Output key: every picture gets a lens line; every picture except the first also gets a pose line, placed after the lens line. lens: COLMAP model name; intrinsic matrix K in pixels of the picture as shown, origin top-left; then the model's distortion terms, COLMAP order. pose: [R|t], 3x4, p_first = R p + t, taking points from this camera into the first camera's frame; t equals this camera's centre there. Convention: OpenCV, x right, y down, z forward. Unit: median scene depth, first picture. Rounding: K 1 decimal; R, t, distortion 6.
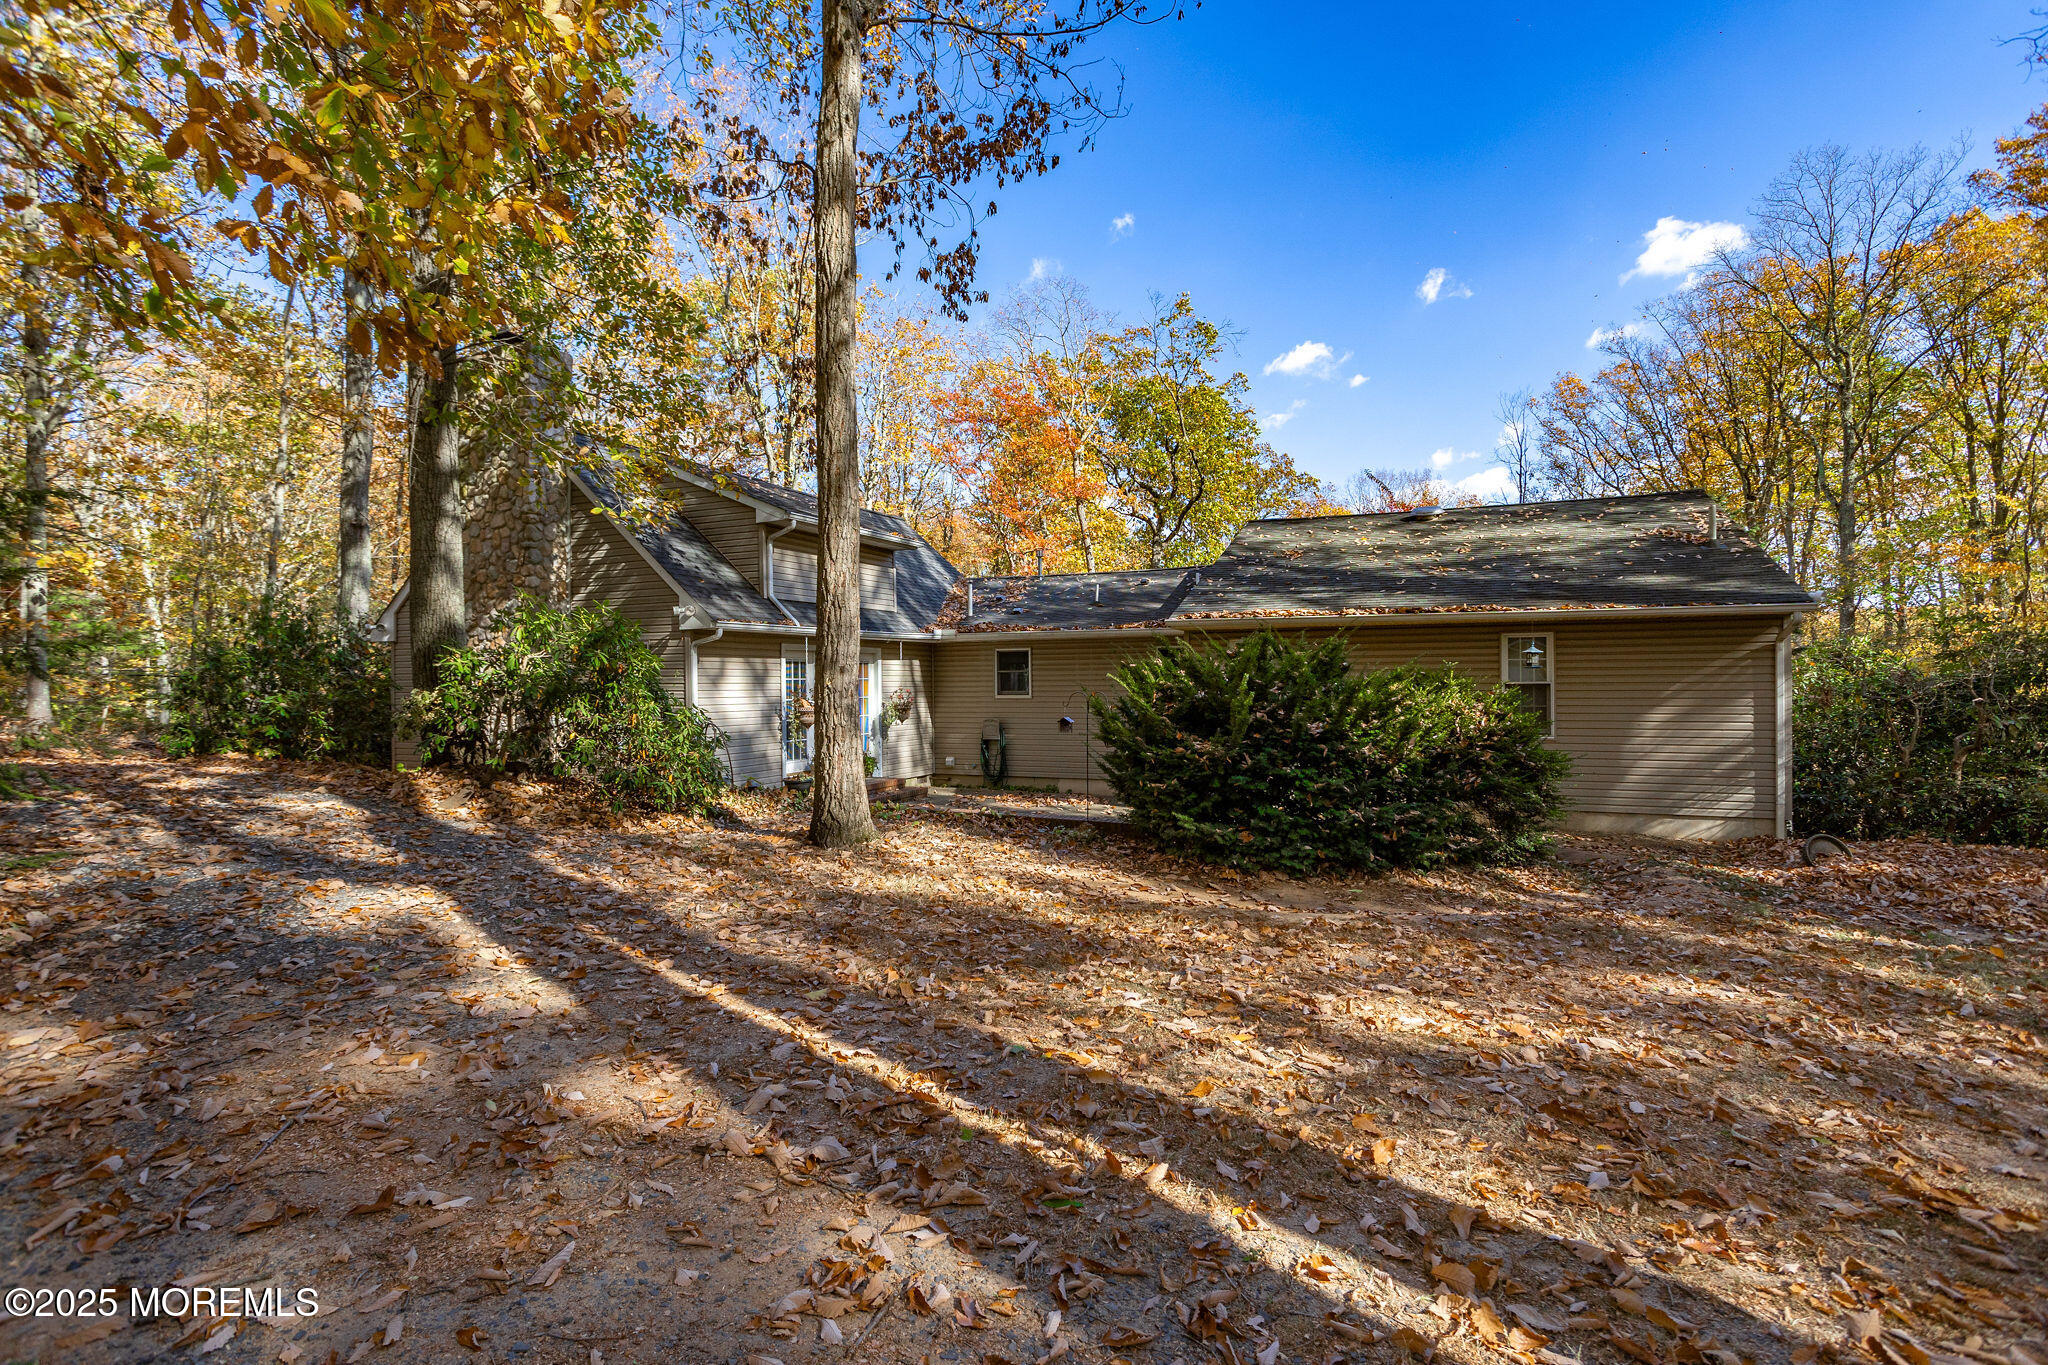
lens RADIAL K [[1009.7, 0, 997.5], [0, 1009.7, 632.9], [0, 0, 1]] dist [-0.056468, 0.025352]
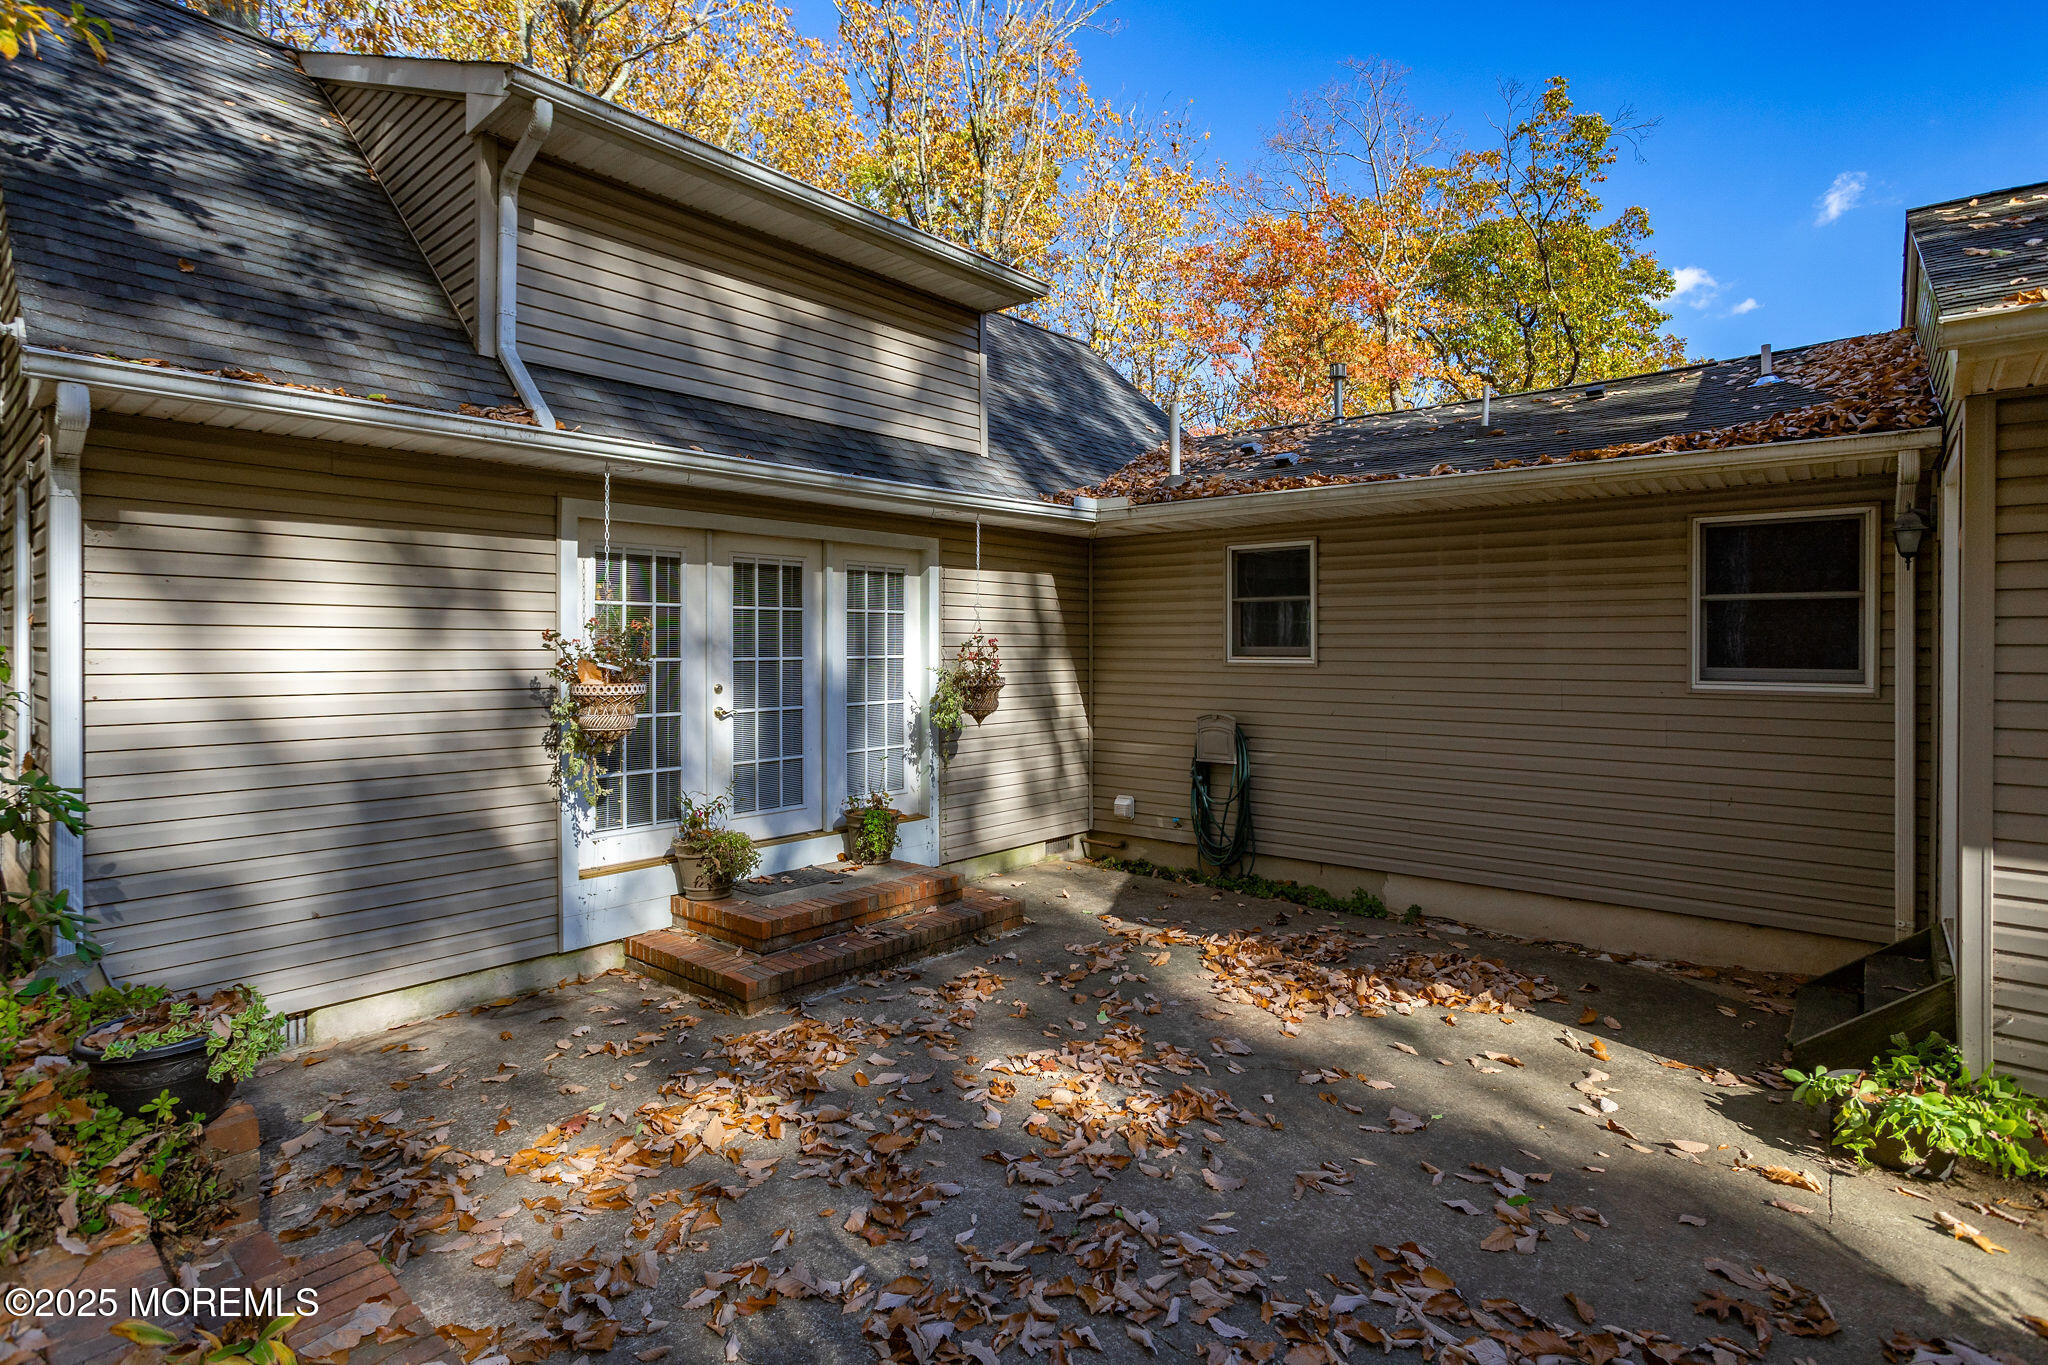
lens RADIAL K [[1009.7, 0, 997.5], [0, 1009.7, 632.9], [0, 0, 1]] dist [-0.056468, 0.025352]
pose [[0.960656, 0.002766, -0.277727, 0.021886], [0.007265, 0.999358, 0.035082, 0.038257], [0.277645, -0.035720, 0.960019, 0.591070]]
